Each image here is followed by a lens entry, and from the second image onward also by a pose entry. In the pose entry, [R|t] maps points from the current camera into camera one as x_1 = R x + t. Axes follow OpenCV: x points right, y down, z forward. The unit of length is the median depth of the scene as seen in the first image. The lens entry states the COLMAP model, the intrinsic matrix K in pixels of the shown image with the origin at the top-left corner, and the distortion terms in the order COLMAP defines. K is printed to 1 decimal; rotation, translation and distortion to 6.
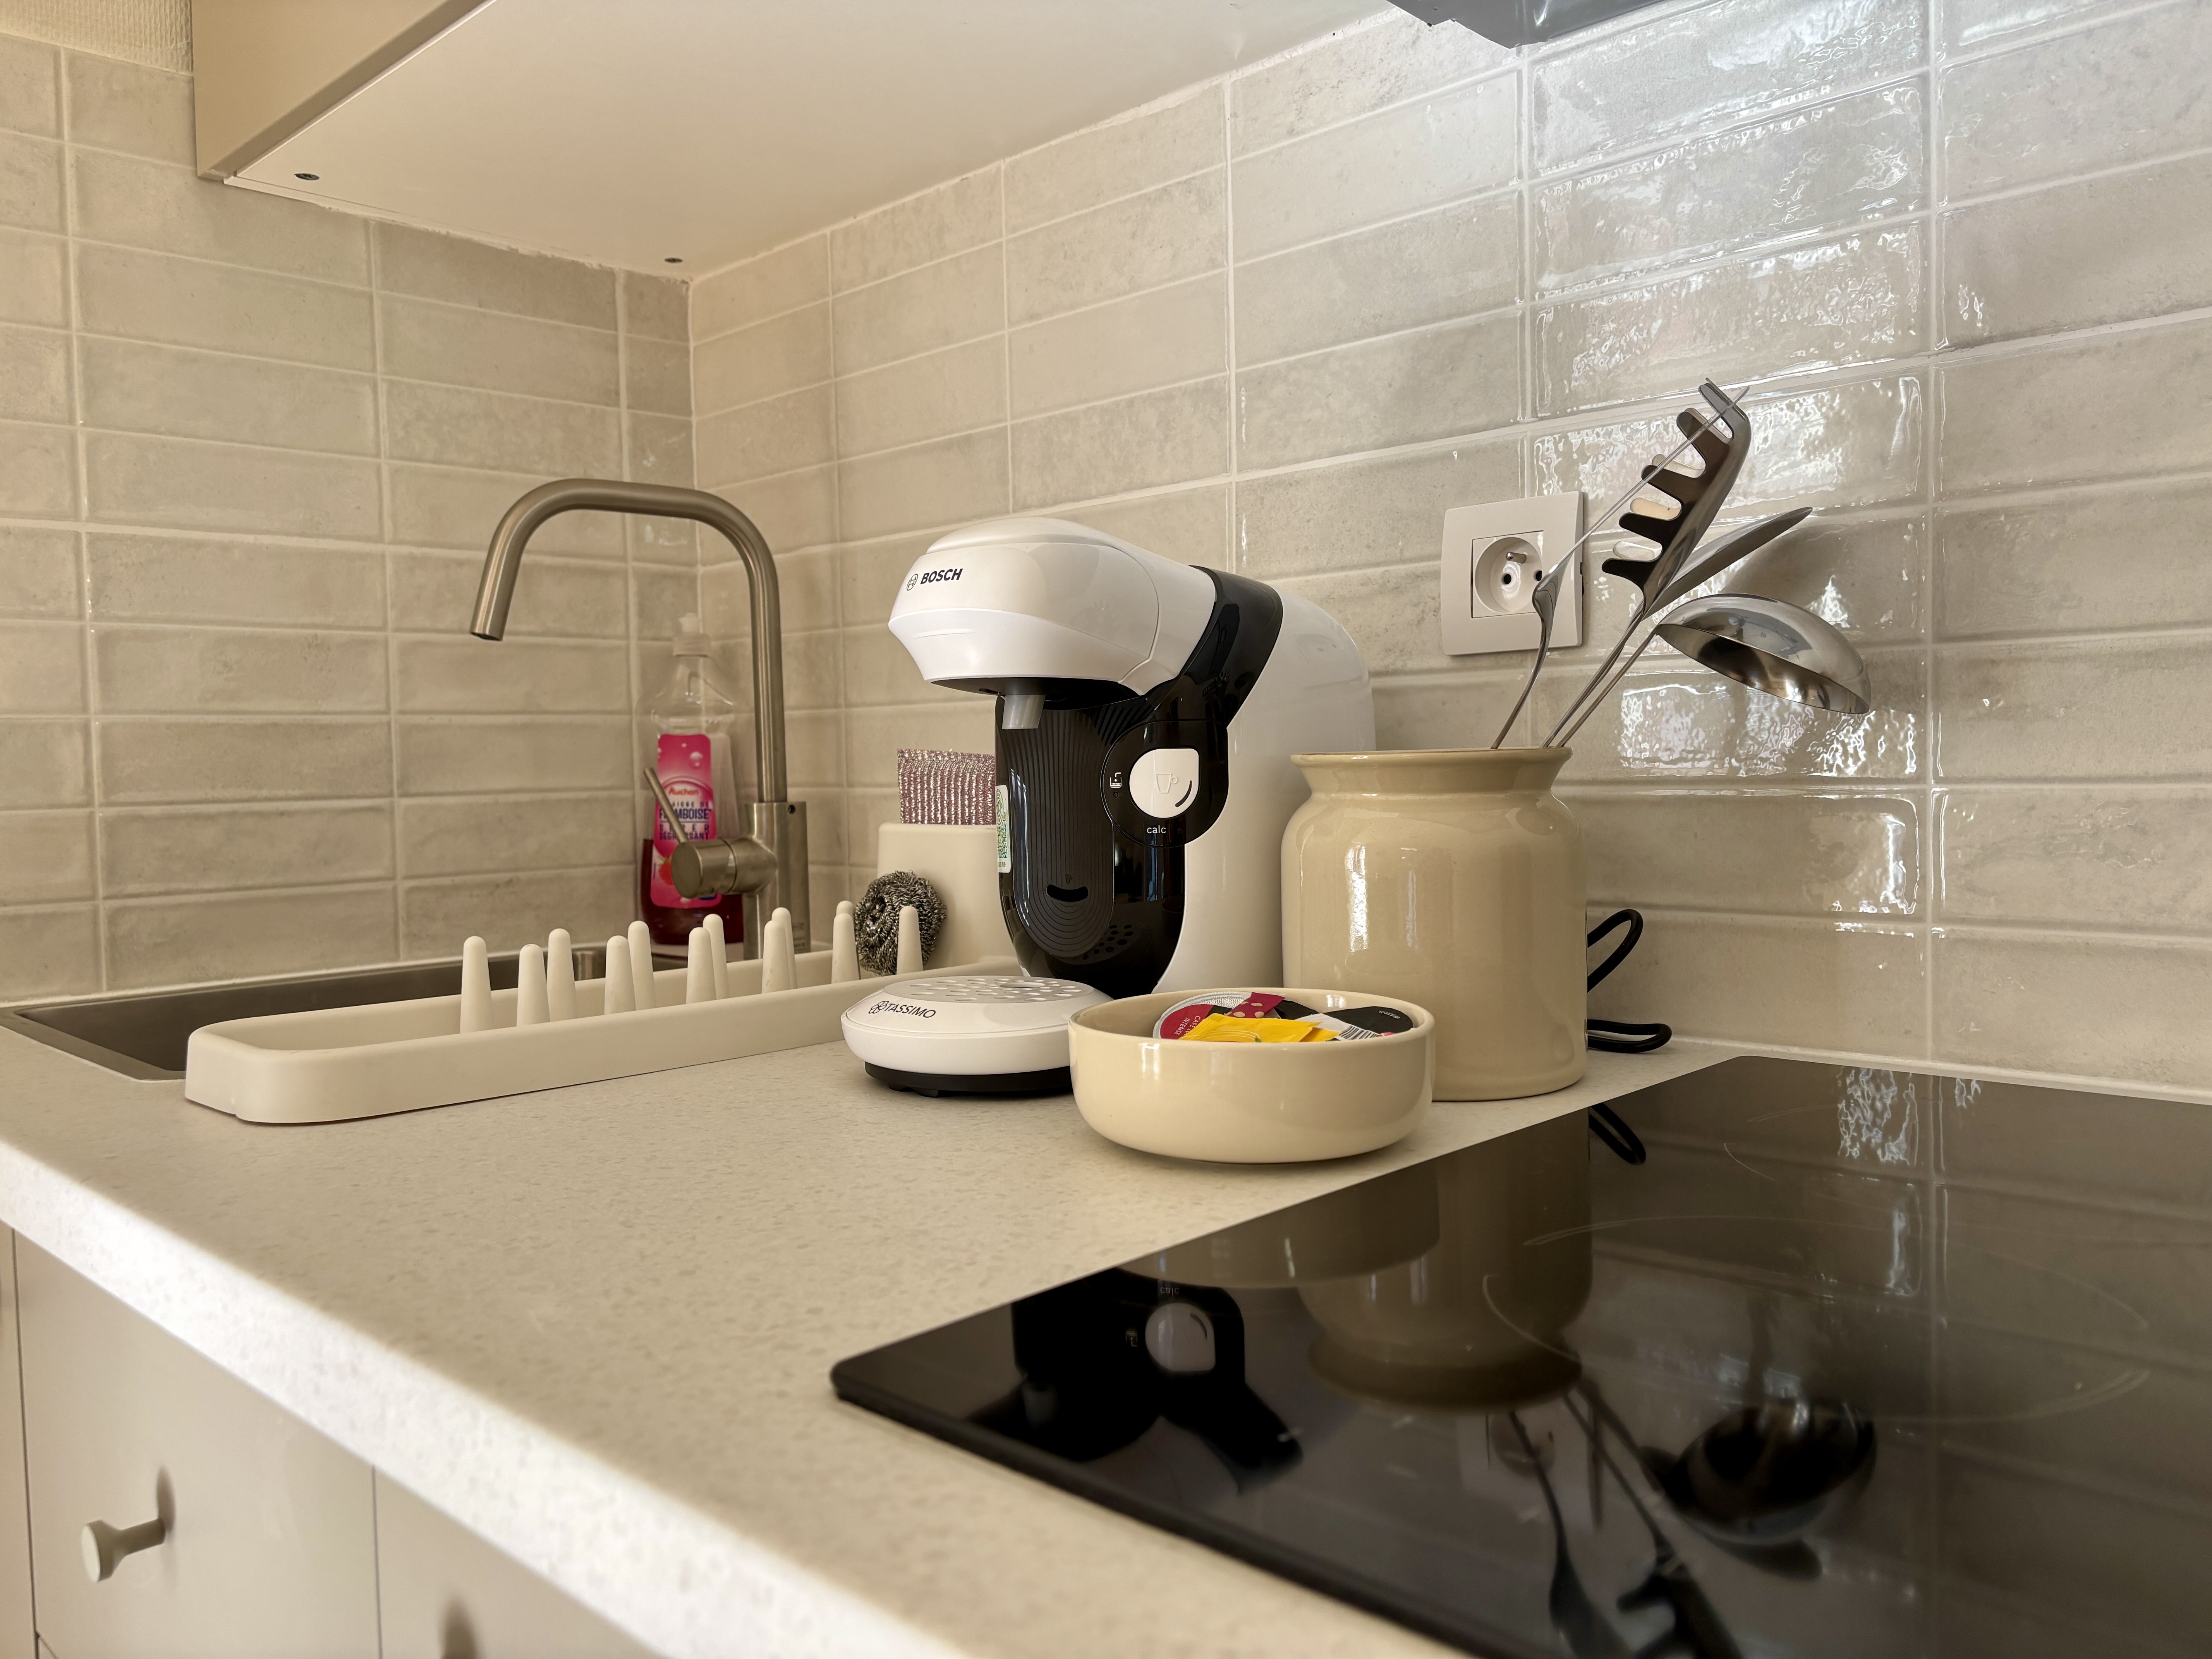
lens RADIAL K [[1710.0, 0, 1106.0], [0, 1710.0, 829.5], [0, 0, 1]] dist [0.081653, -0.105866]
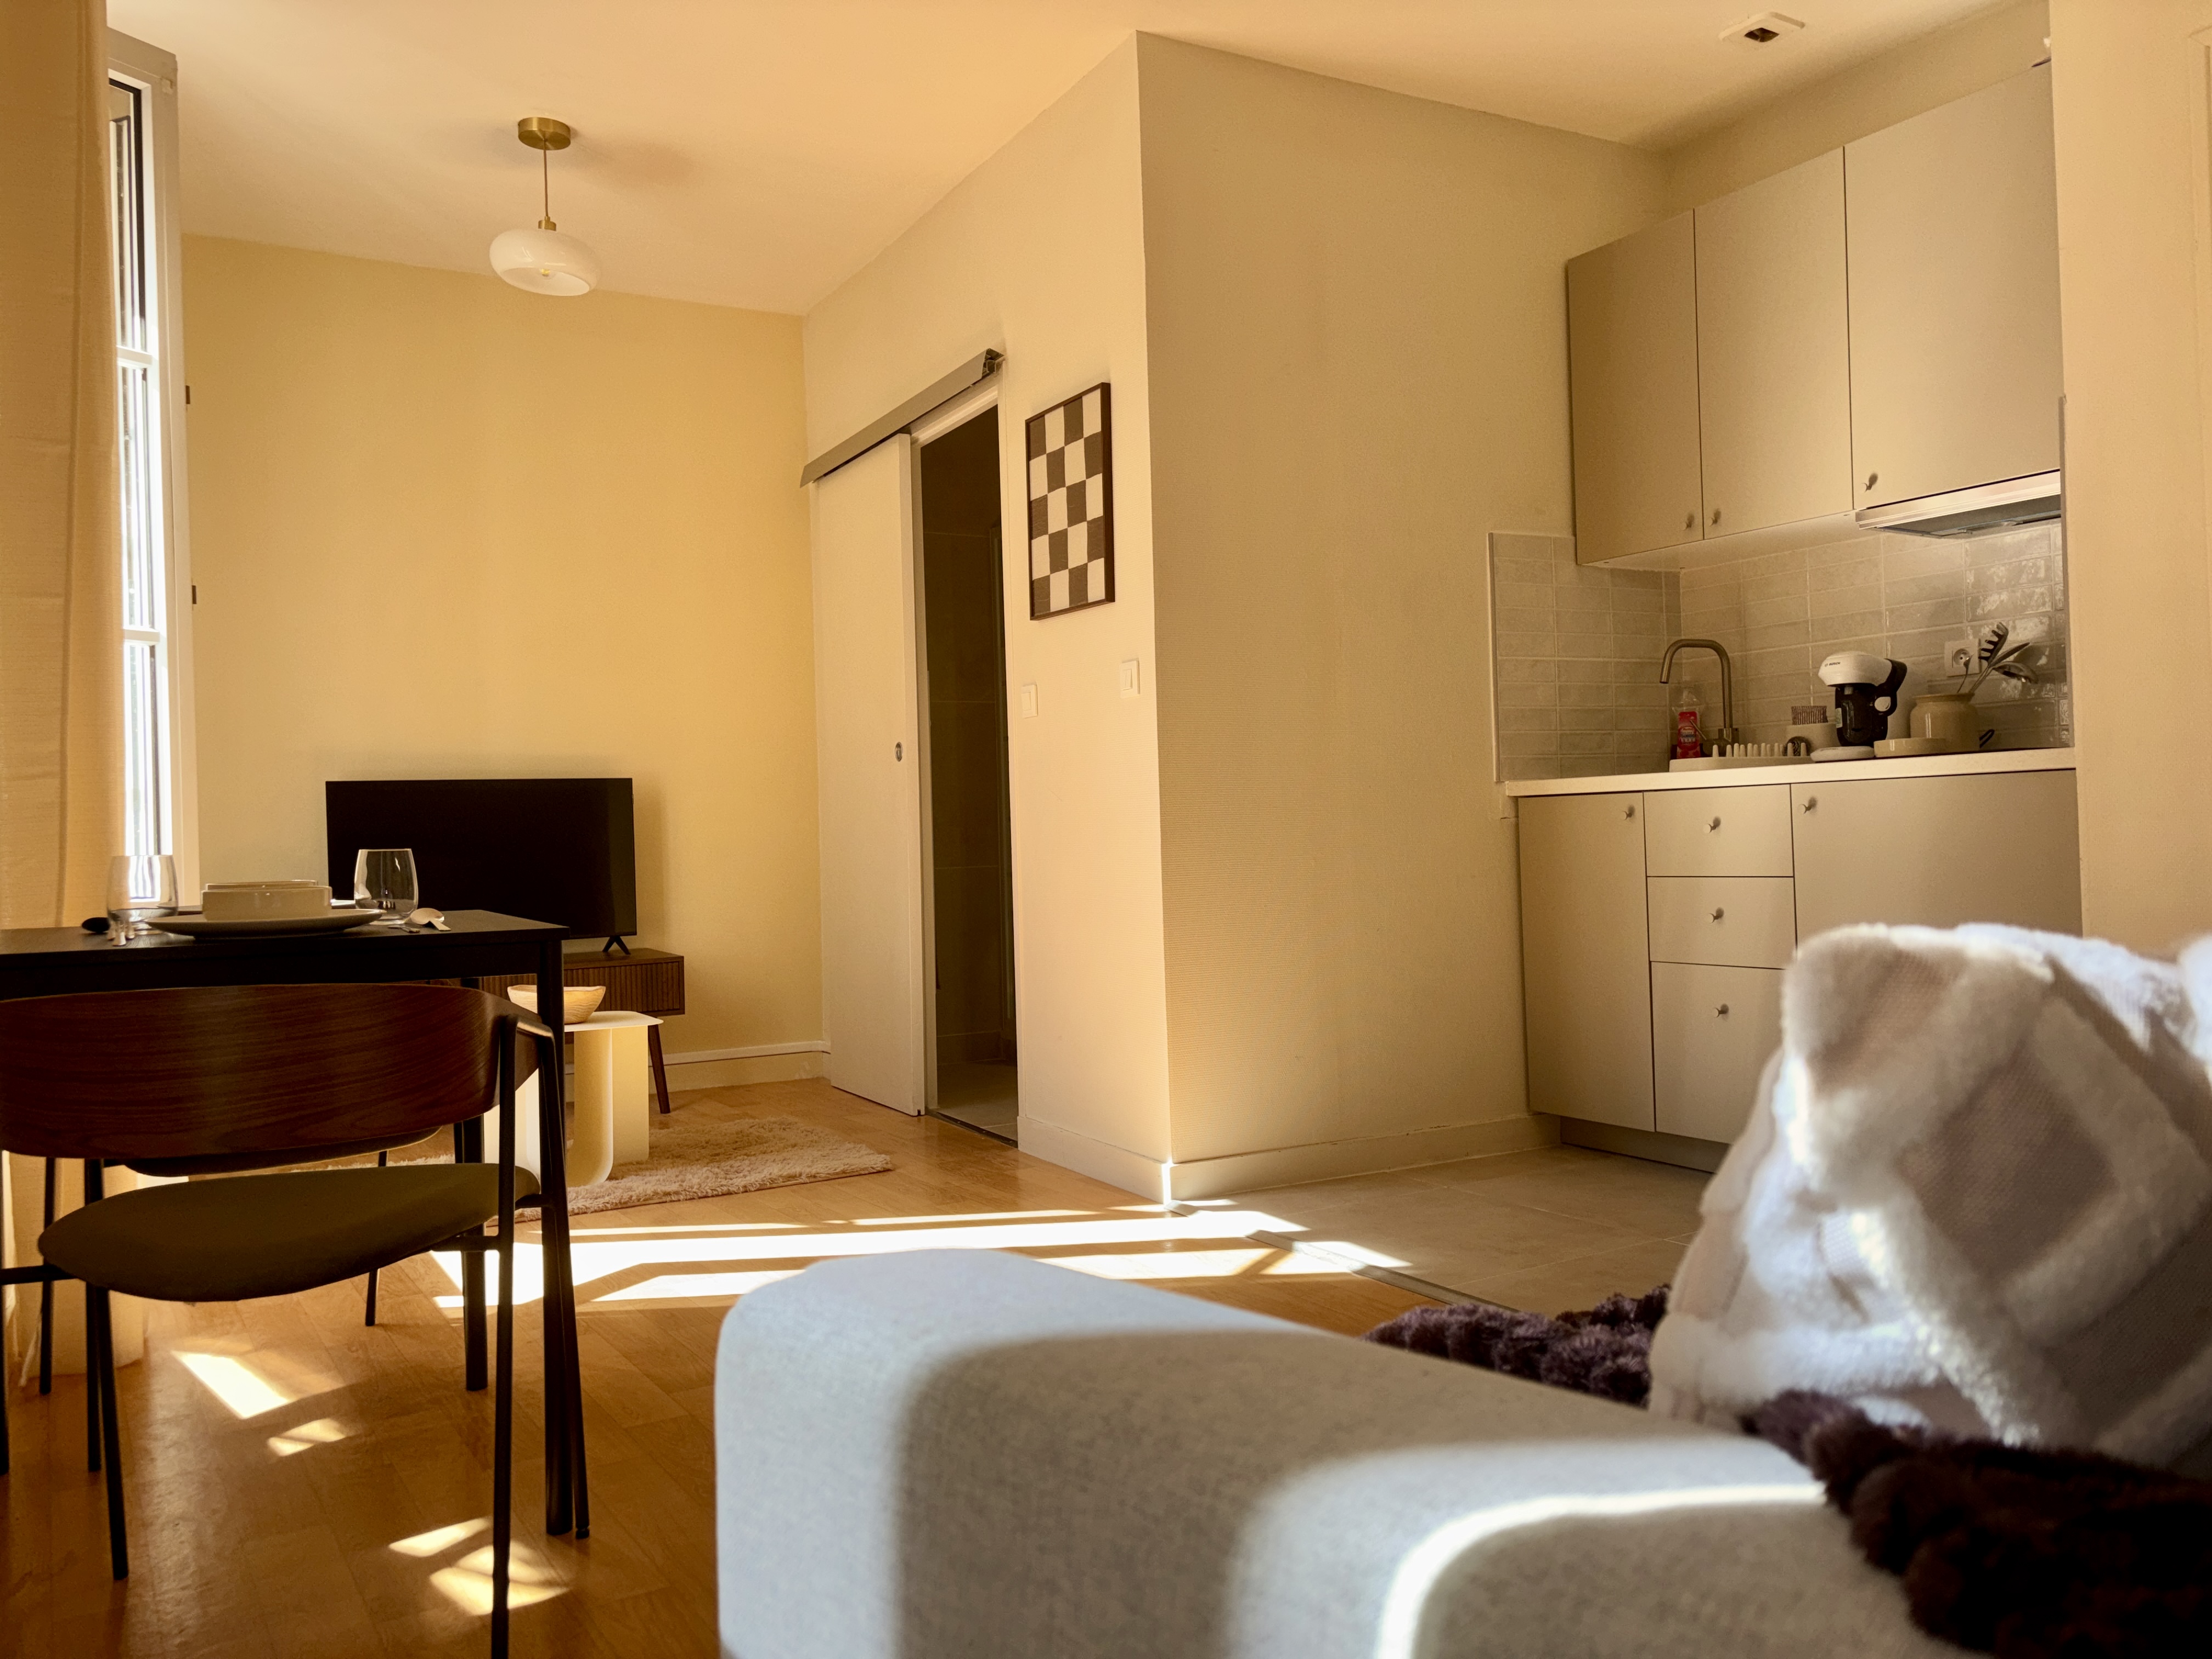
lens RADIAL K [[1710.0, 0, 1106.0], [0, 1710.0, 829.5], [0, 0, 1]] dist [0.081653, -0.105866]
pose [[0.970382, -0.010924, -0.241328, -0.905836], [0.001361, 0.999208, -0.039761, 0.510693], [0.241571, 0.038255, 0.969629, -4.193044]]
